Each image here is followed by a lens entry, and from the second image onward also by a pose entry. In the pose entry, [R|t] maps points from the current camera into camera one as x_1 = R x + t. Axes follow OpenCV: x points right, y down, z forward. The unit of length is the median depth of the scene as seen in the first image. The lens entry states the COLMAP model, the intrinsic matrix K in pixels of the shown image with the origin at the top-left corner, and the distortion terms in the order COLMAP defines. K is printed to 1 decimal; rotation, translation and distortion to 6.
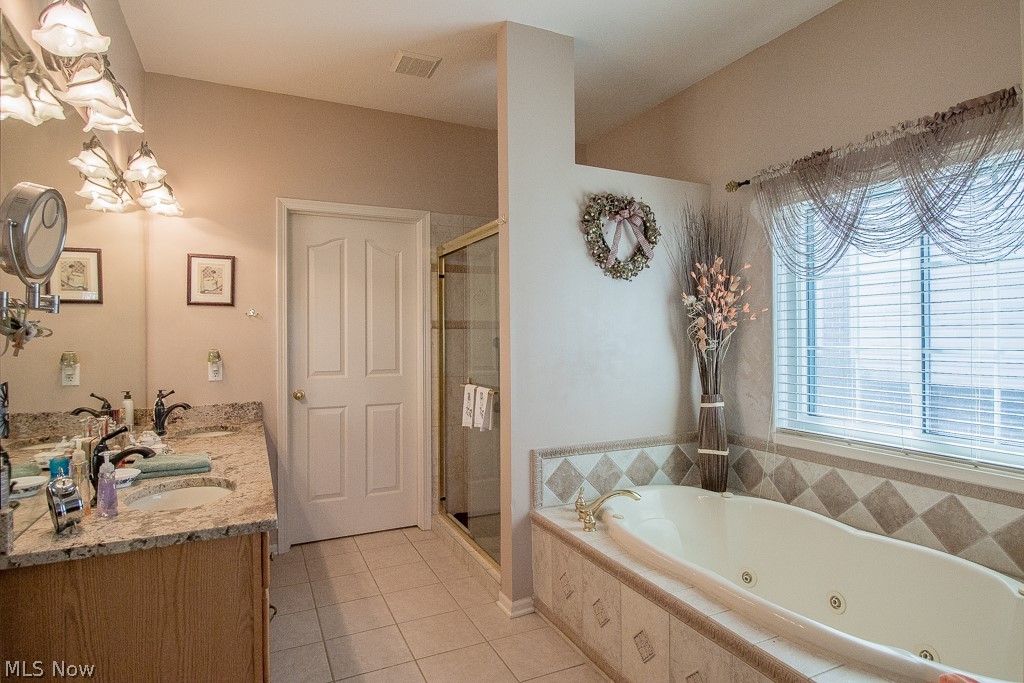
lens RADIAL K [[554.1, 0, 516.8], [0, 554.1, 334.2], [0, 0, 1]] dist [-0.002506, -0.002601]
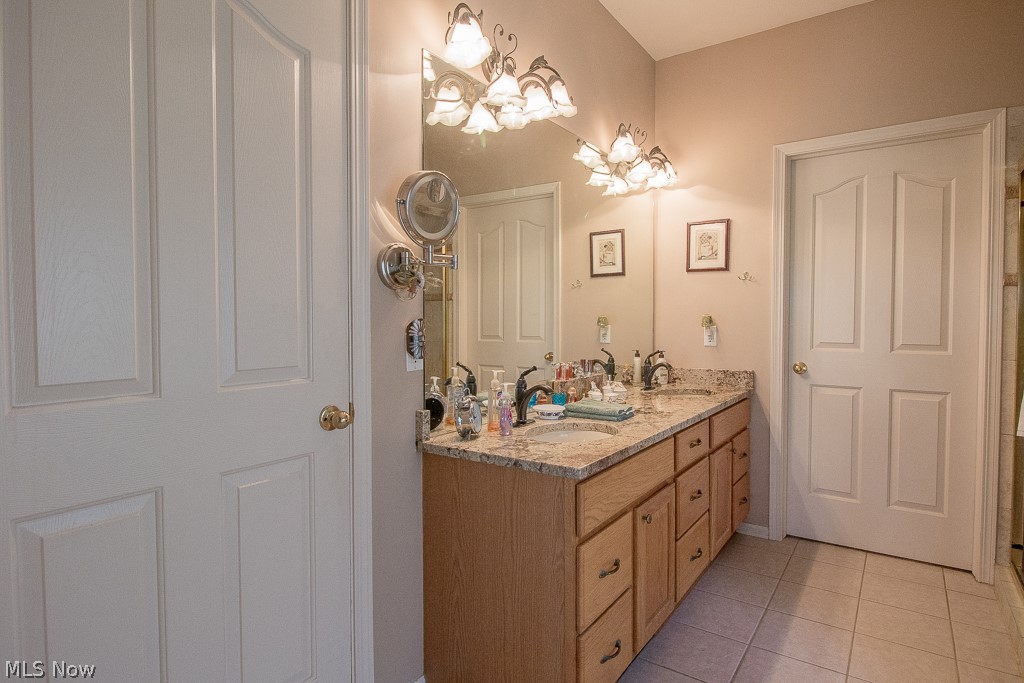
lens RADIAL K [[554.1, 0, 516.8], [0, 554.1, 334.2], [0, 0, 1]] dist [-0.002506, -0.002601]
pose [[0.489904, 0.026361, -0.871378, 0.157480], [-0.000386, 0.999549, 0.030022, 0.032240], [0.871776, -0.014372, 0.489693, 0.198303]]
